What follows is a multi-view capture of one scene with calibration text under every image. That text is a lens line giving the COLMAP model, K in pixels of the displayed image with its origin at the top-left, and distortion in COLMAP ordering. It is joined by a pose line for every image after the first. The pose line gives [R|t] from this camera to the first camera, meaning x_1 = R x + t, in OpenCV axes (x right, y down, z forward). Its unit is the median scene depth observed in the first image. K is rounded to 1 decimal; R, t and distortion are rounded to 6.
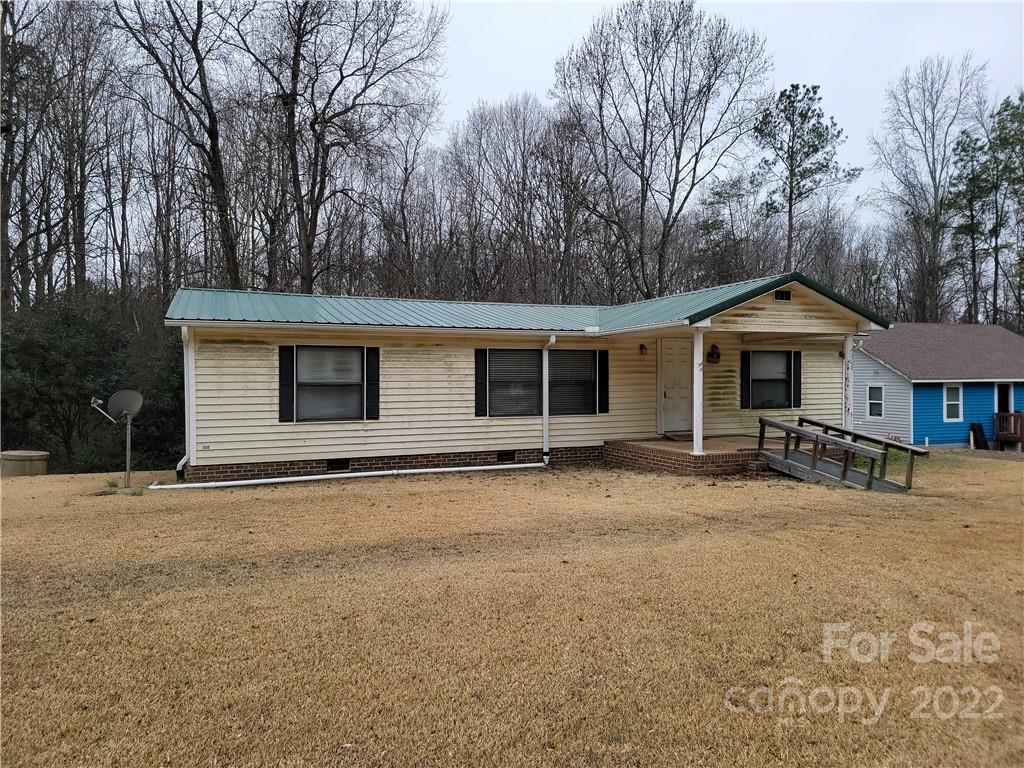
lens RADIAL K [[706.0, 0, 508.7], [0, 706.0, 373.5], [0, 0, 1]] dist [0.065654, -0.059570]
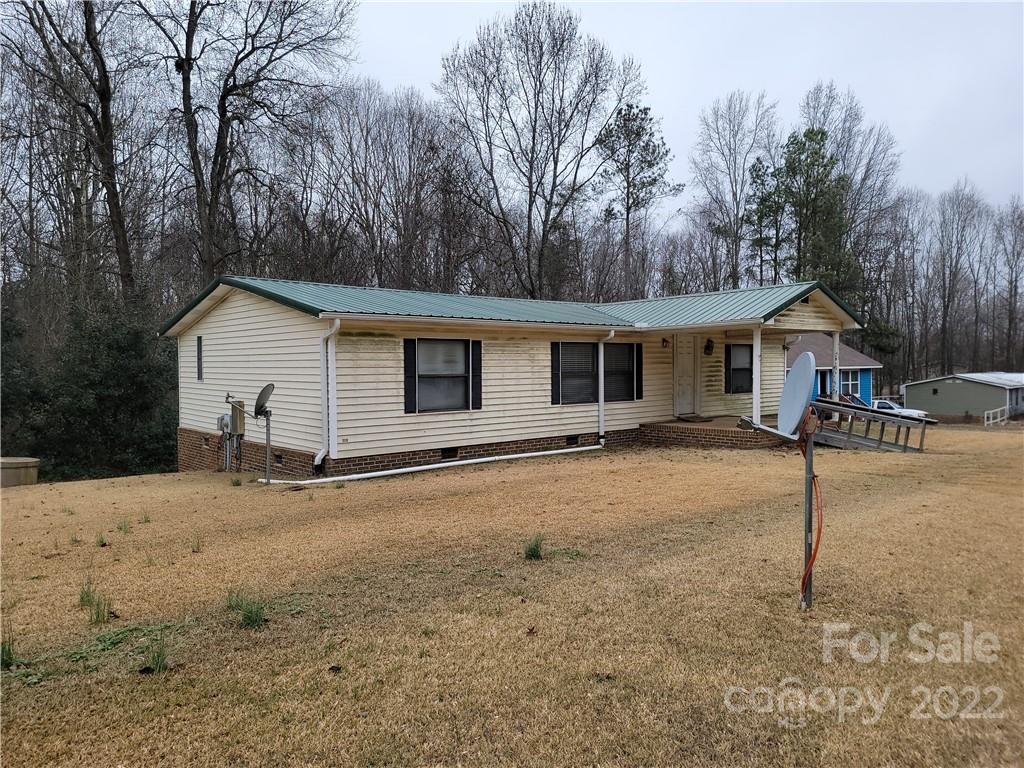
lens RADIAL K [[706.0, 0, 513.9], [0, 706.0, 381.4], [0, 0, 1]] dist [0.065654, -0.059570]
pose [[0.949887, -0.013045, 0.312320, -0.424236], [0.005844, 0.999695, 0.023983, -0.000923], [-0.312538, -0.020956, 0.949674, -0.009420]]
